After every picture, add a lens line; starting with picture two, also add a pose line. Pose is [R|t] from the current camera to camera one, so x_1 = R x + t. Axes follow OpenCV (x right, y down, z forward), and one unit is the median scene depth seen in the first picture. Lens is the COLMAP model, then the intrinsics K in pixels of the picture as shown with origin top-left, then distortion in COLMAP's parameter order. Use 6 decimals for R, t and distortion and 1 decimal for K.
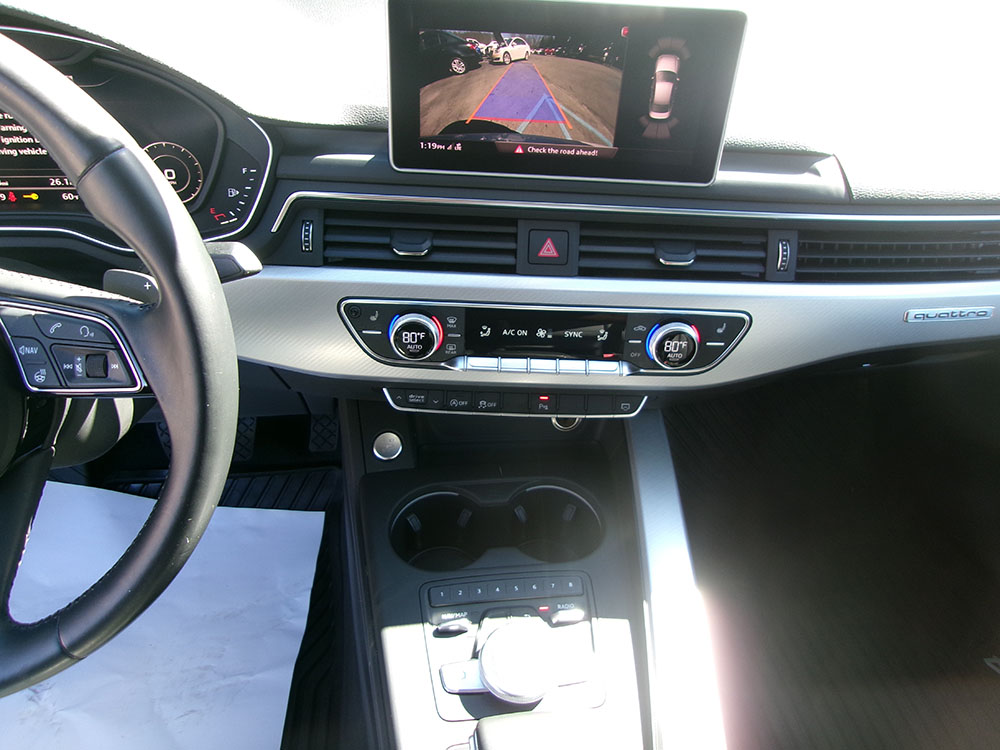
lens RADIAL K [[774.6, 0, 505.1], [0, 774.6, 375.6], [0, 0, 1]] dist [-0.017739, 0.035043]
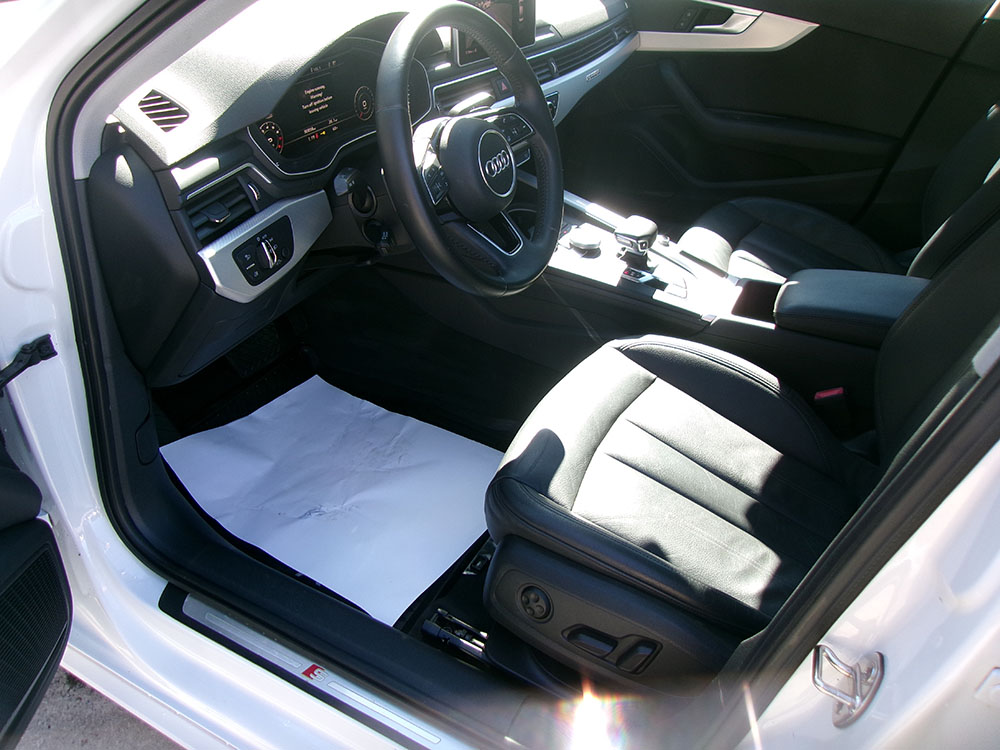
lens RADIAL K [[774.6, 0, 526.3], [0, 774.6, 364.8], [0, 0, 1]] dist [-0.017739, 0.035043]
pose [[0.551601, -0.492740, 0.673010, -1.918507], [0.484879, 0.845950, 0.221949, 0.065292], [-0.678696, 0.203901, 0.705546, -0.540075]]
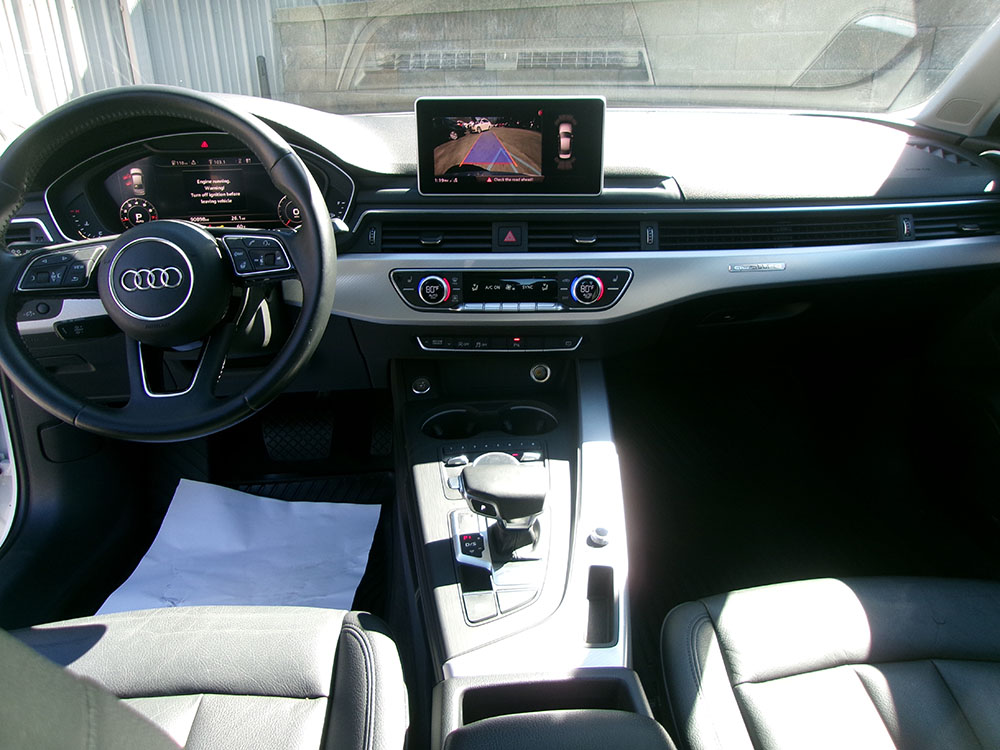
lens RADIAL K [[774.6, 0, 505.9], [0, 774.6, 381.8], [0, 0, 1]] dist [-0.017739, 0.035043]
pose [[0.996579, -0.035616, -0.074578, 0.164368], [0.017719, 0.973471, -0.228123, 0.544452], [0.080725, 0.226021, 0.970772, -0.603150]]
